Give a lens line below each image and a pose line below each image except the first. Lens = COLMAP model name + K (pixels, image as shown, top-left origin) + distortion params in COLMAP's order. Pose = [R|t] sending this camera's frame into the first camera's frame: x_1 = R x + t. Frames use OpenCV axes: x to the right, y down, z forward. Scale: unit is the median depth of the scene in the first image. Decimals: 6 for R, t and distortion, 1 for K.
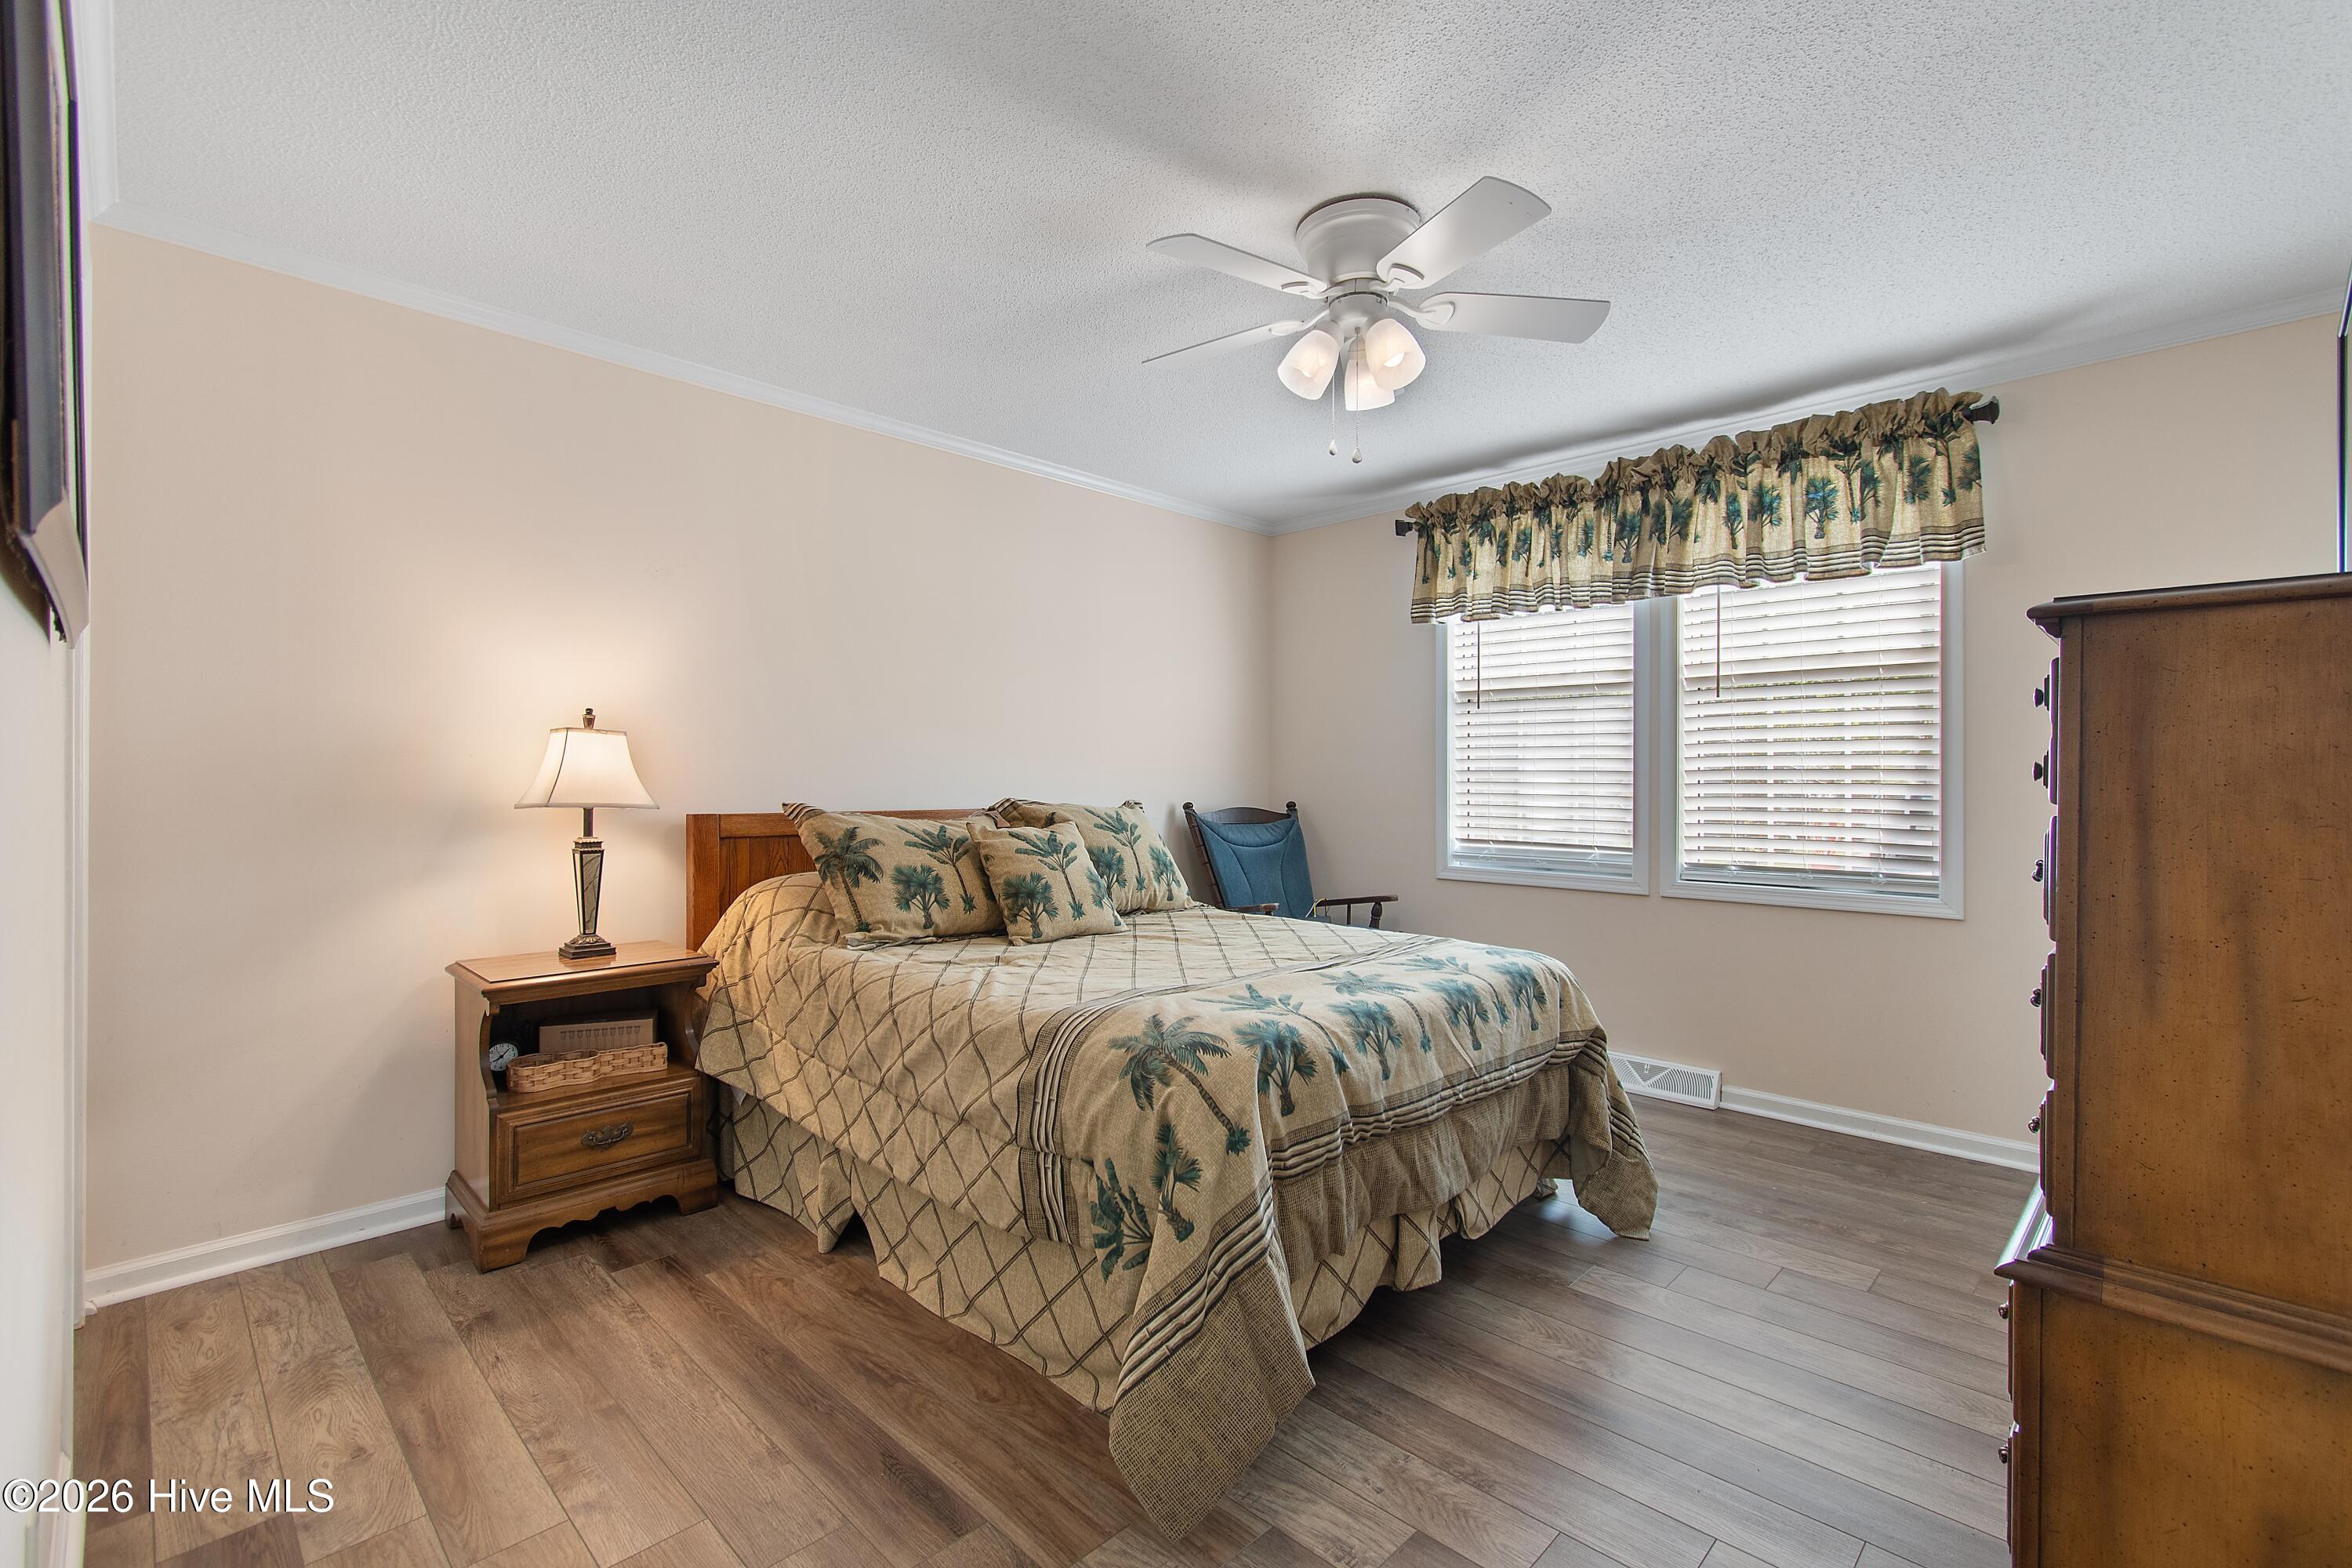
lens RADIAL K [[1034.8, 0, 1178.8], [0, 1034.8, 777.4], [0, 0, 1]] dist [0.000448, -0.000911]
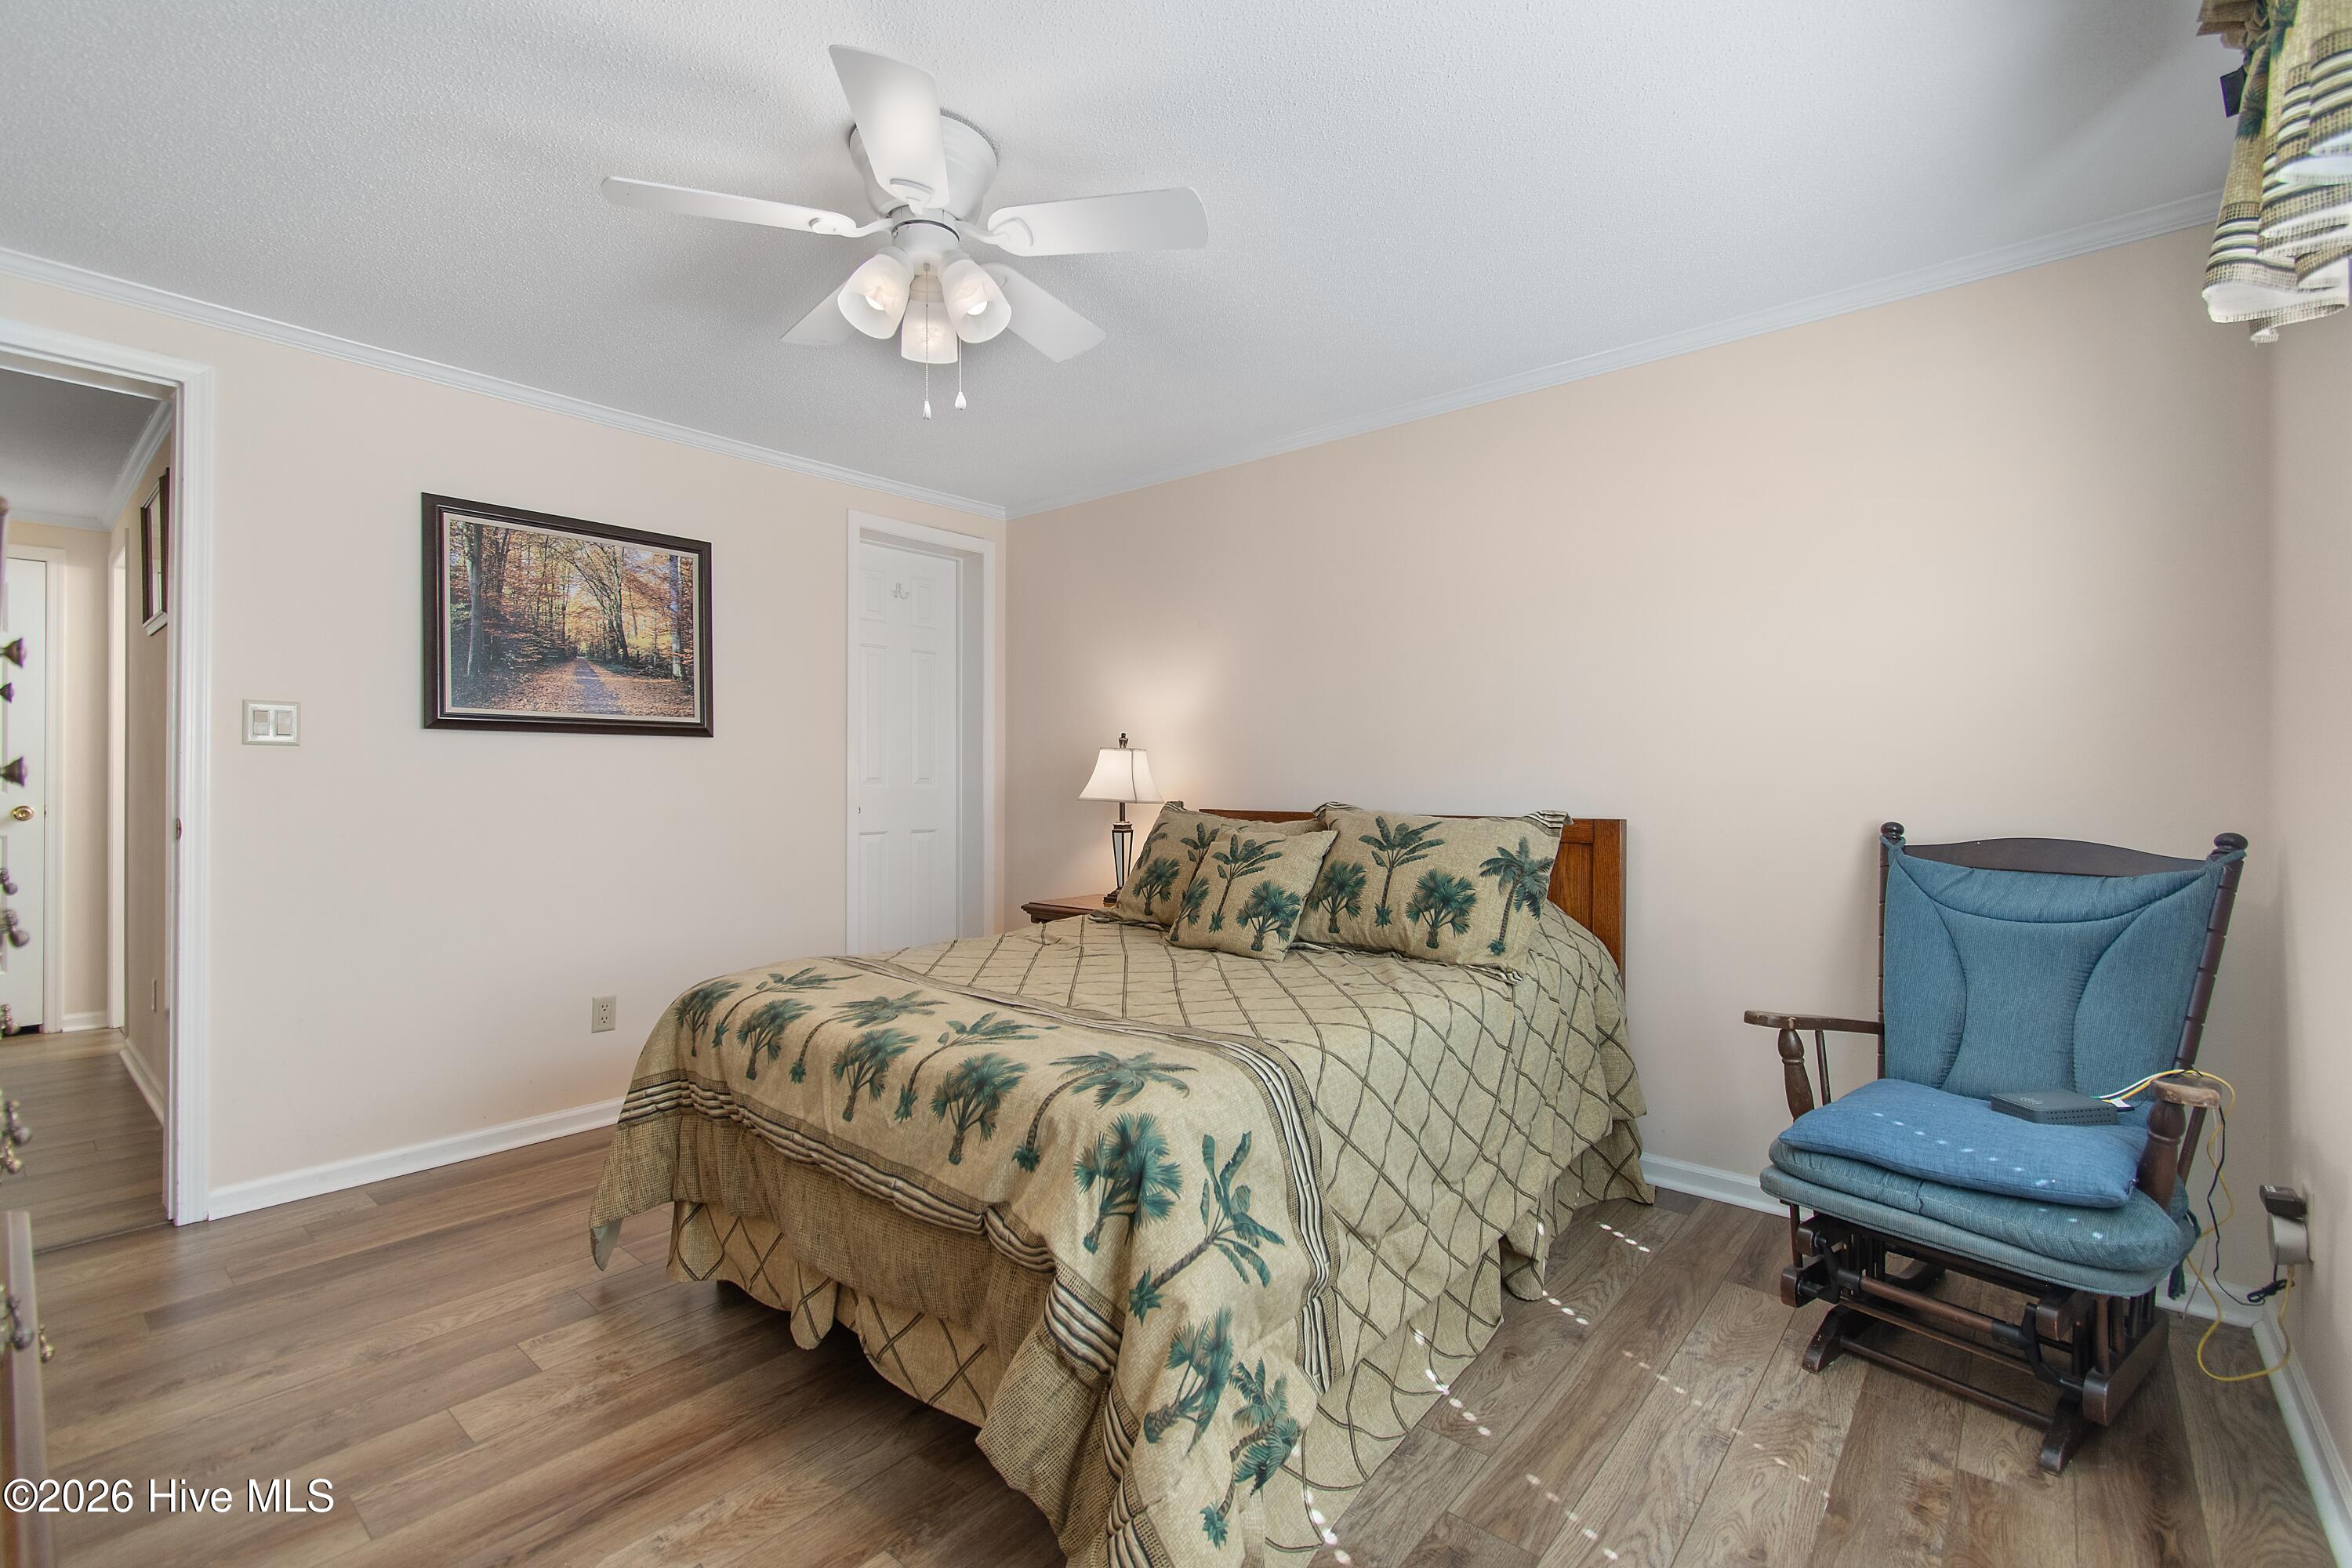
lens RADIAL K [[1034.8, 0, 1177.2], [0, 1034.8, 789.0], [0, 0, 1]] dist [0.000448, -0.000911]
pose [[0.074316, 0.003254, -0.997229, 0.885837], [-0.000448, 0.999995, 0.003229, 0.006312], [0.997235, 0.000207, 0.074317, 0.965213]]
